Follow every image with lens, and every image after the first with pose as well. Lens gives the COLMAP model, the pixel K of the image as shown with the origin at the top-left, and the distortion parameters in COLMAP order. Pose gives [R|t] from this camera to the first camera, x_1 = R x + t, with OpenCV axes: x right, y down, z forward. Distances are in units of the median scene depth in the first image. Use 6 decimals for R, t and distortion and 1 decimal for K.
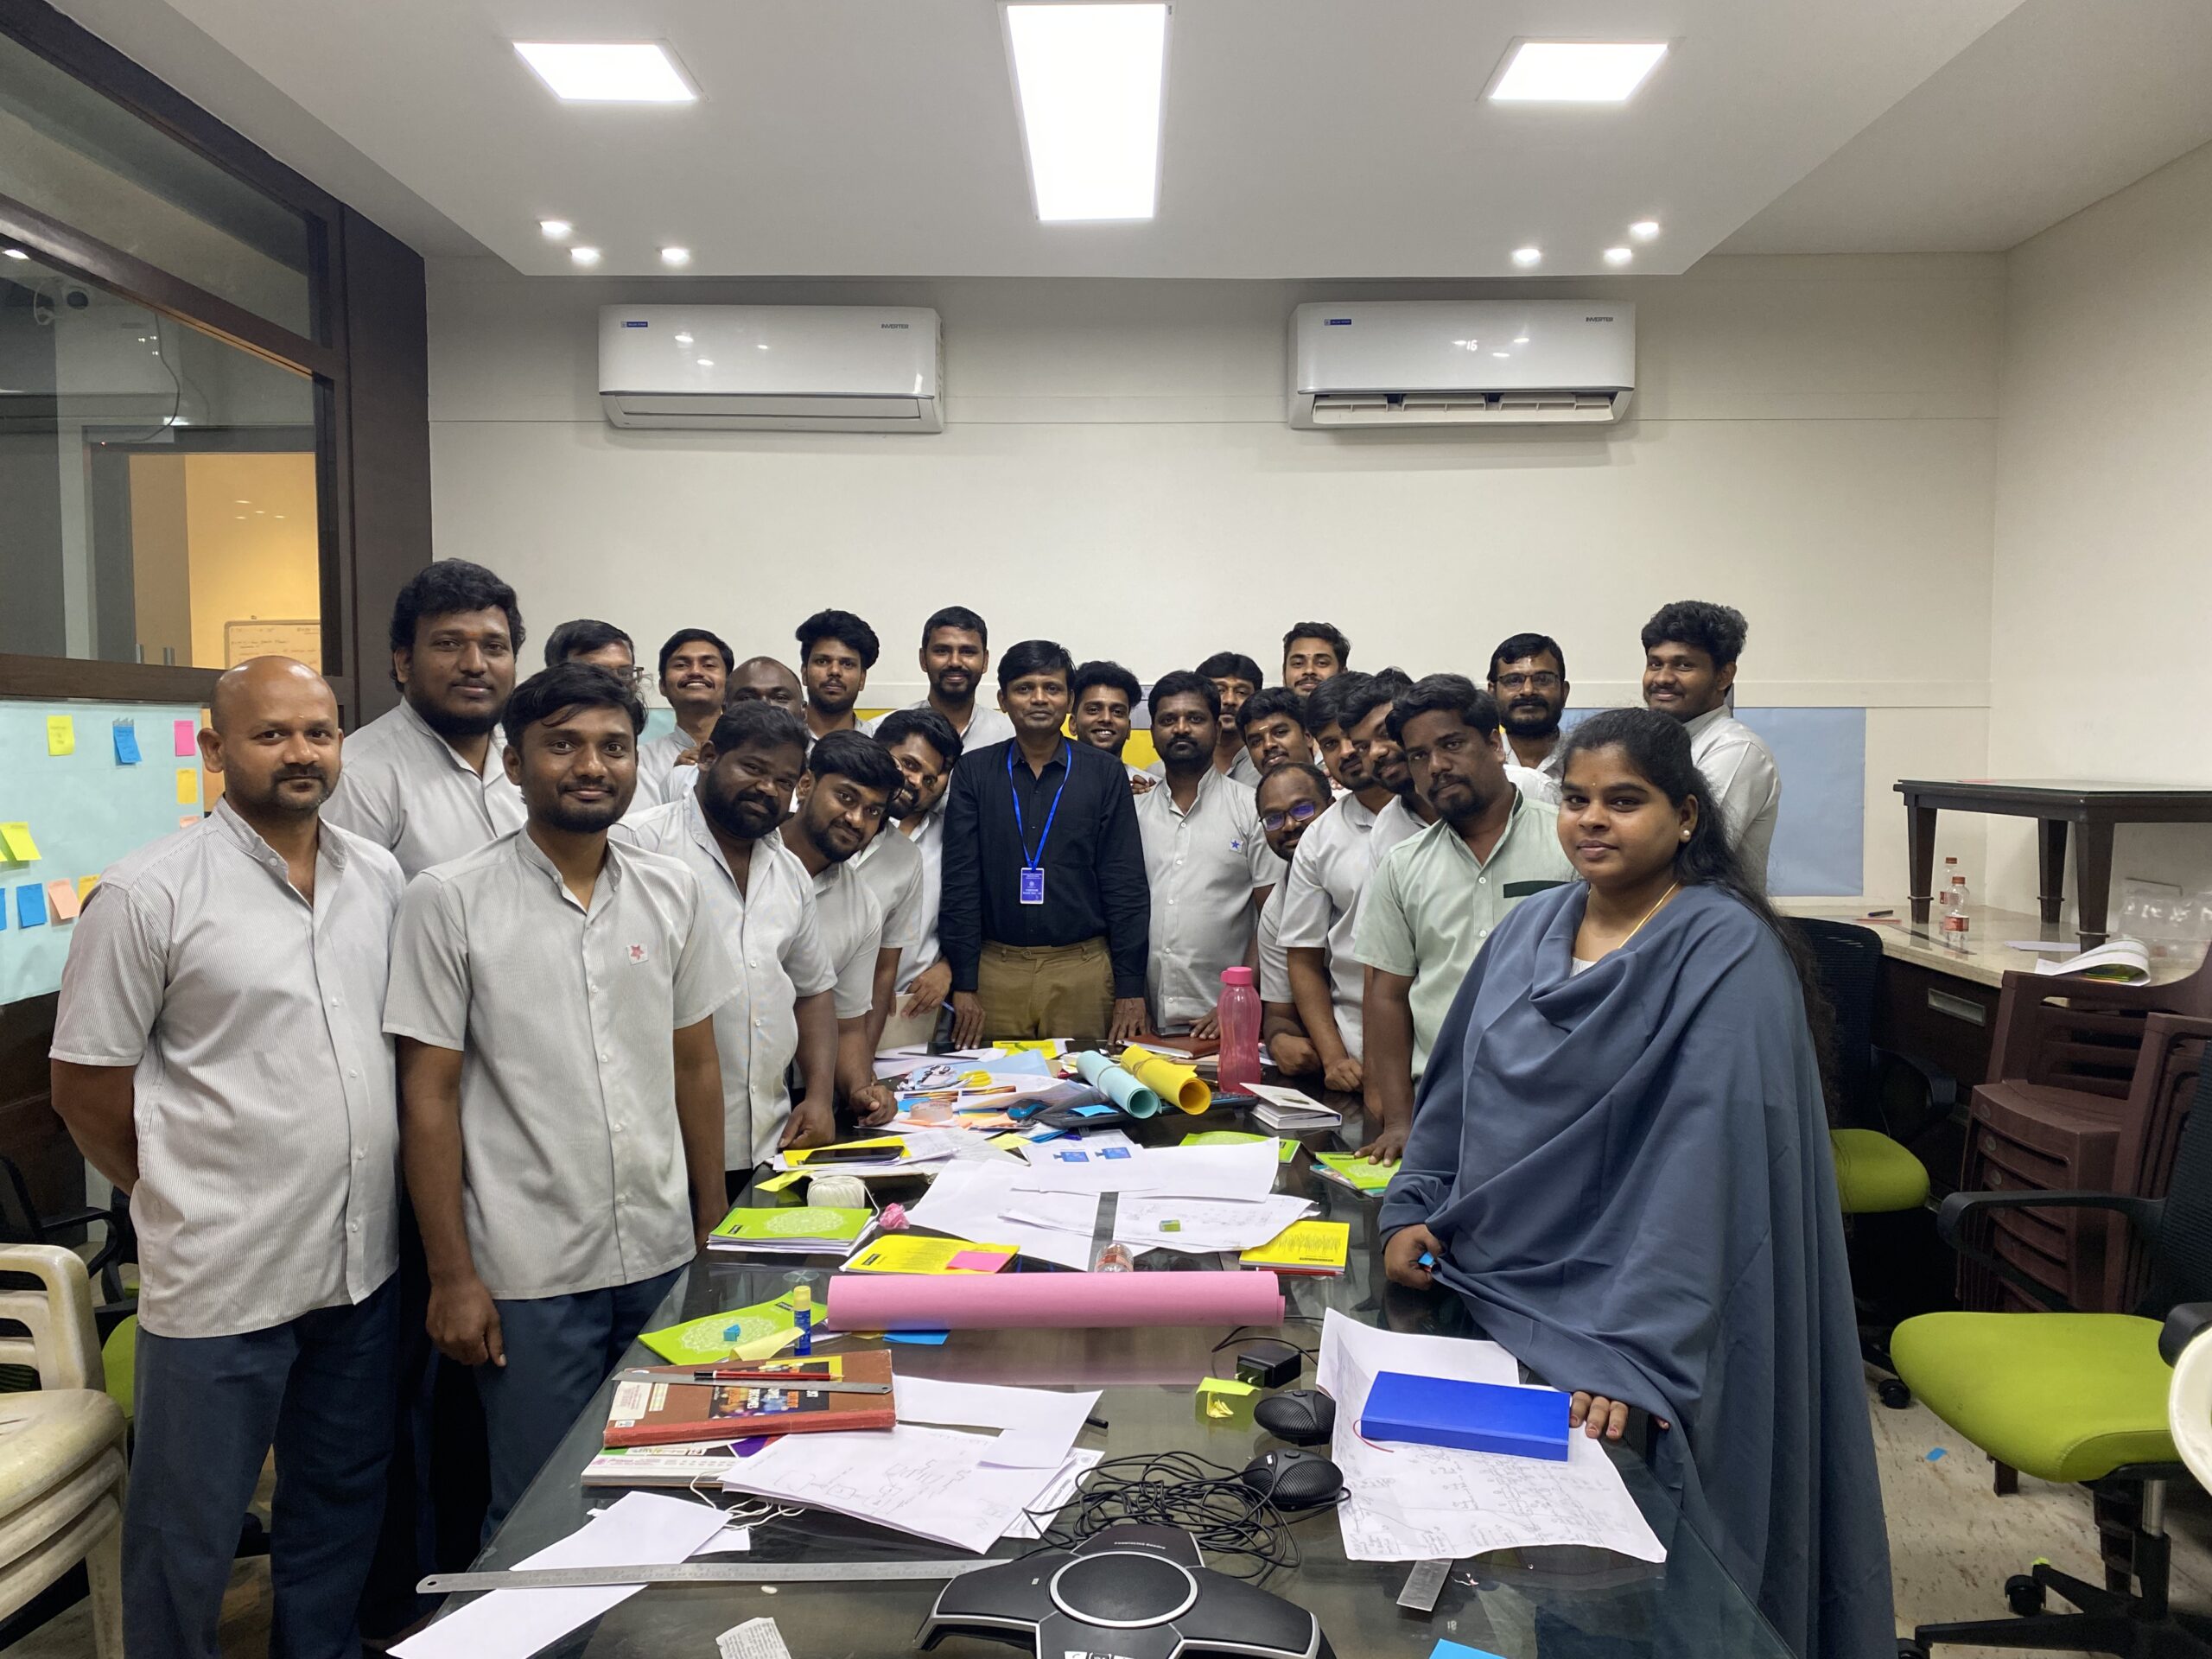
lens RADIAL K [[1688.1, 0, 1099.8], [0, 1688.1, 833.7], [0, 0, 1]] dist [0.023066, 0.005245]
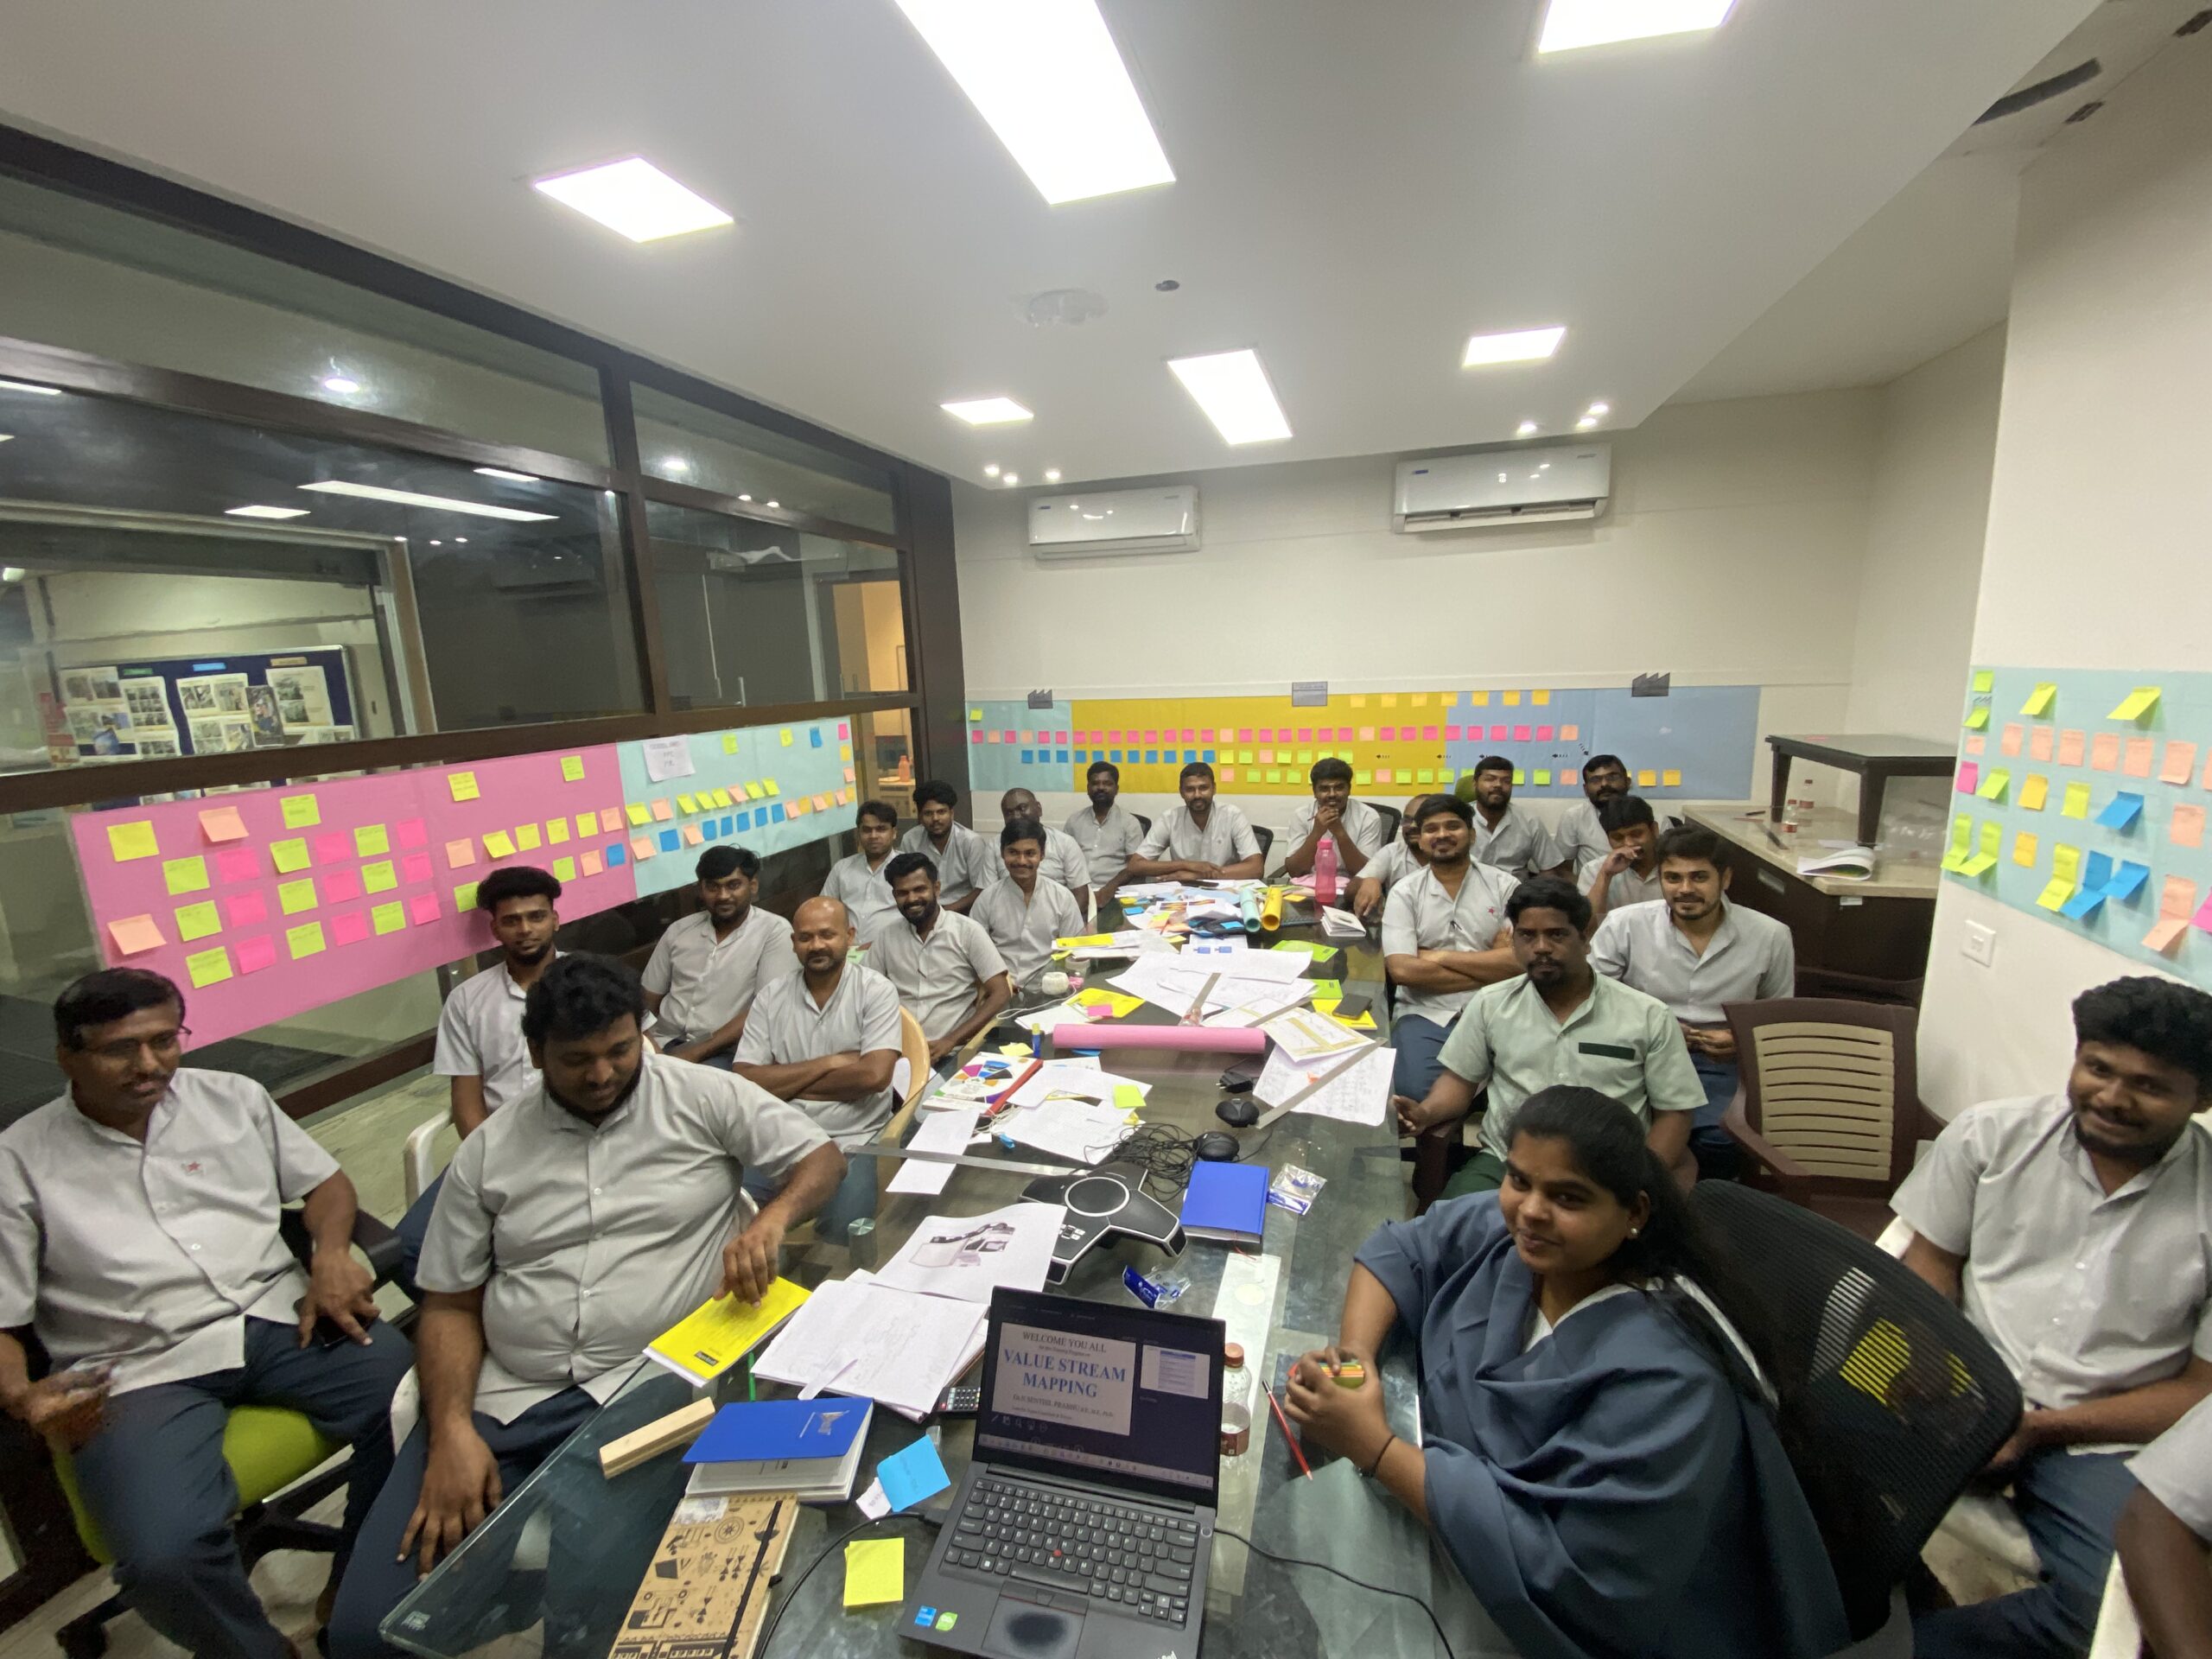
lens RADIAL K [[887.0, 0, 1106.6], [0, 887.0, 845.7], [0, 0, 1]] dist [0.019159, -0.000614]
pose [[0.956326, 0.030027, -0.290756, 0.114701], [0.013006, 0.989354, 0.144950, -0.060645], [0.292013, -0.142401, 0.945754, -0.019476]]
